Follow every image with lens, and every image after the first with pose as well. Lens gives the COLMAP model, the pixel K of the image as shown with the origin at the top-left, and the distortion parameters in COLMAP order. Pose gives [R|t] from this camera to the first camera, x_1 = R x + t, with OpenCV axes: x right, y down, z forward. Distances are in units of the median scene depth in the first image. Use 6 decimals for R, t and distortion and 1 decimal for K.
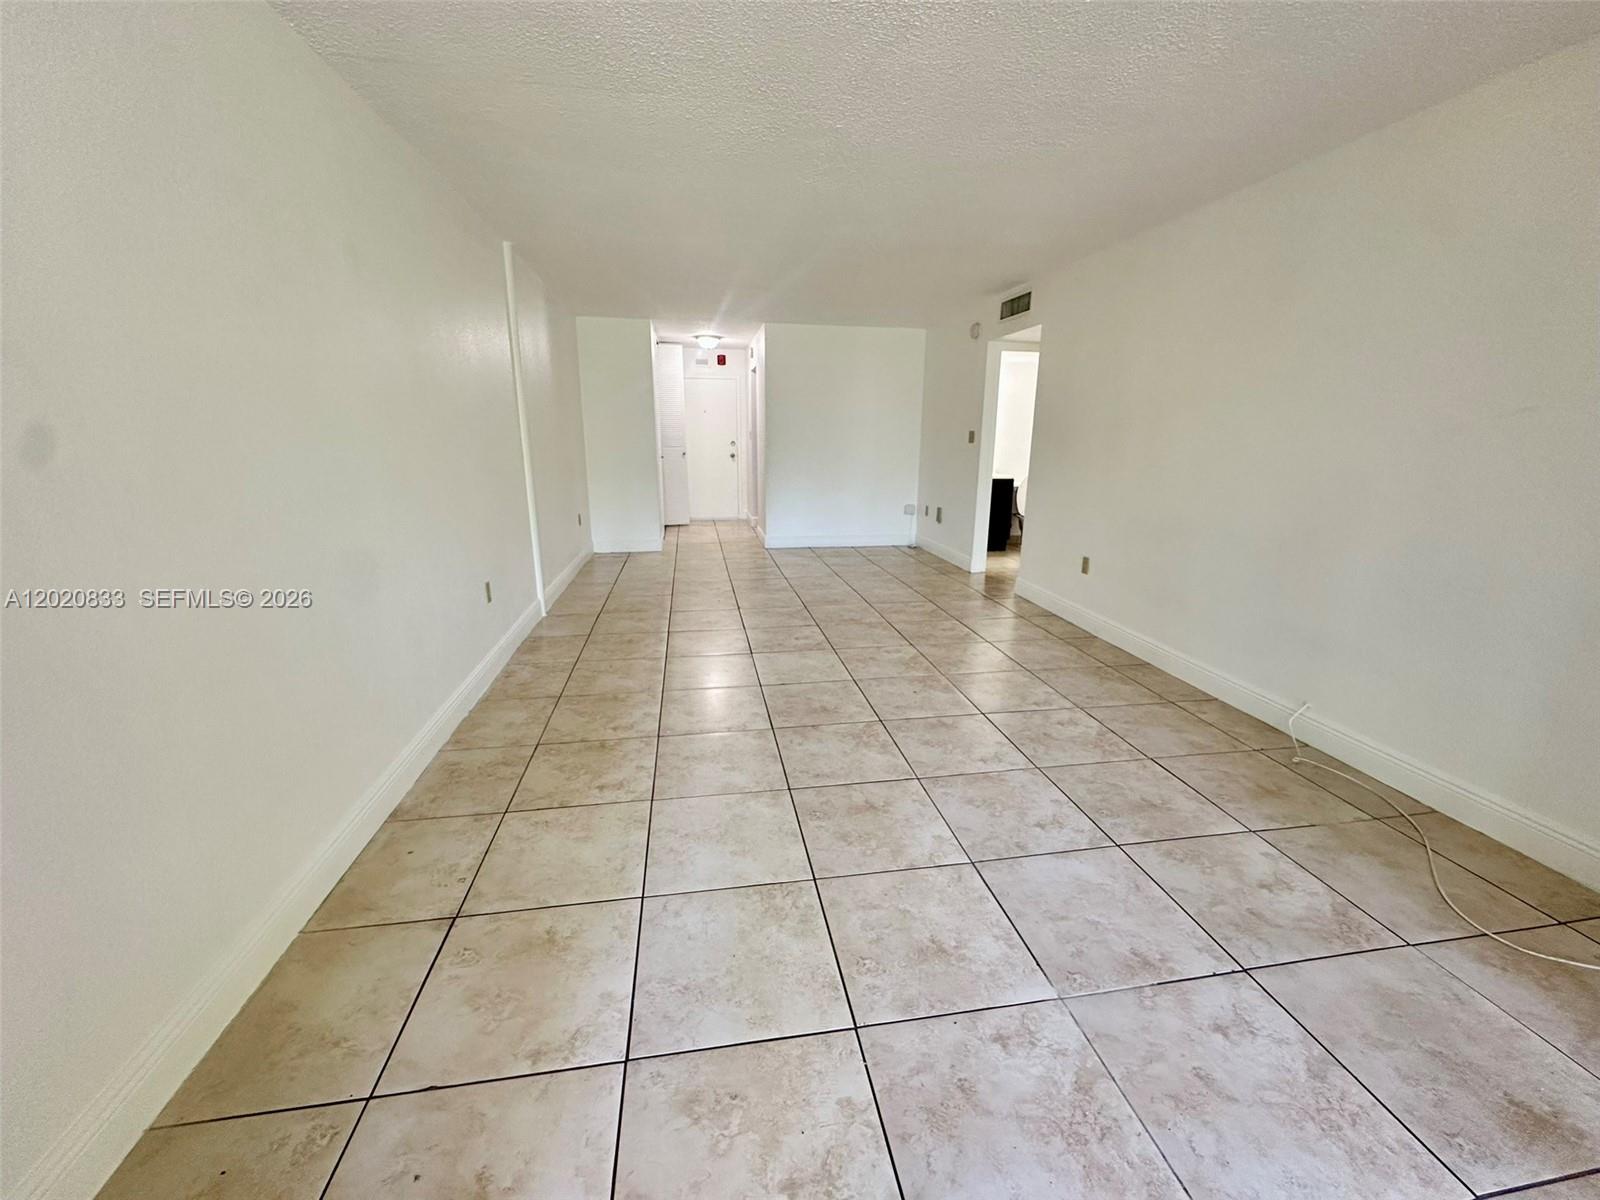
lens RADIAL K [[639.9, 0, 801.1], [0, 639.9, 597.1], [0, 0, 1]] dist [-0.004093, 0.000228]
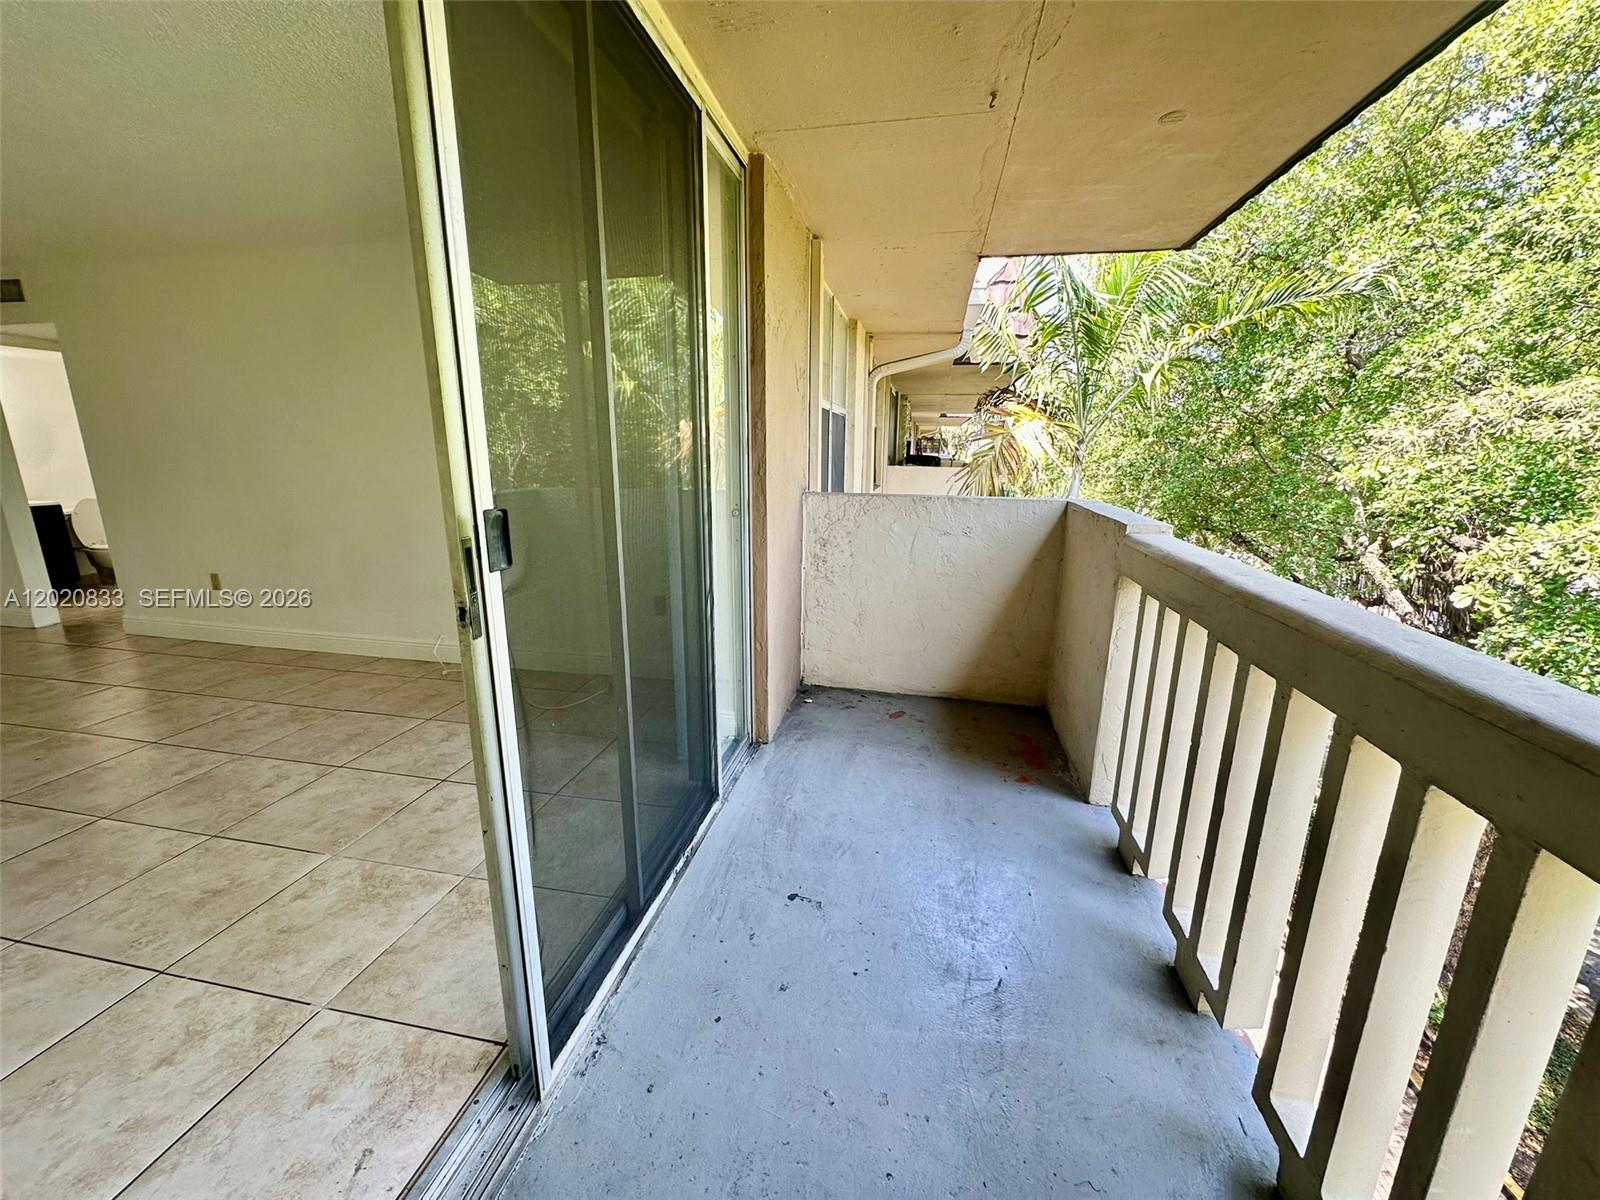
lens RADIAL K [[639.9, 0, 799.7], [0, 639.9, 600.5], [0, 0, 1]] dist [-0.004093, 0.000228]
pose [[0.357289, -0.219206, 0.907906, -0.190309], [0.228922, 0.962971, 0.142413, 0.062959], [-0.905505, 0.156957, 0.394240, -0.285309]]
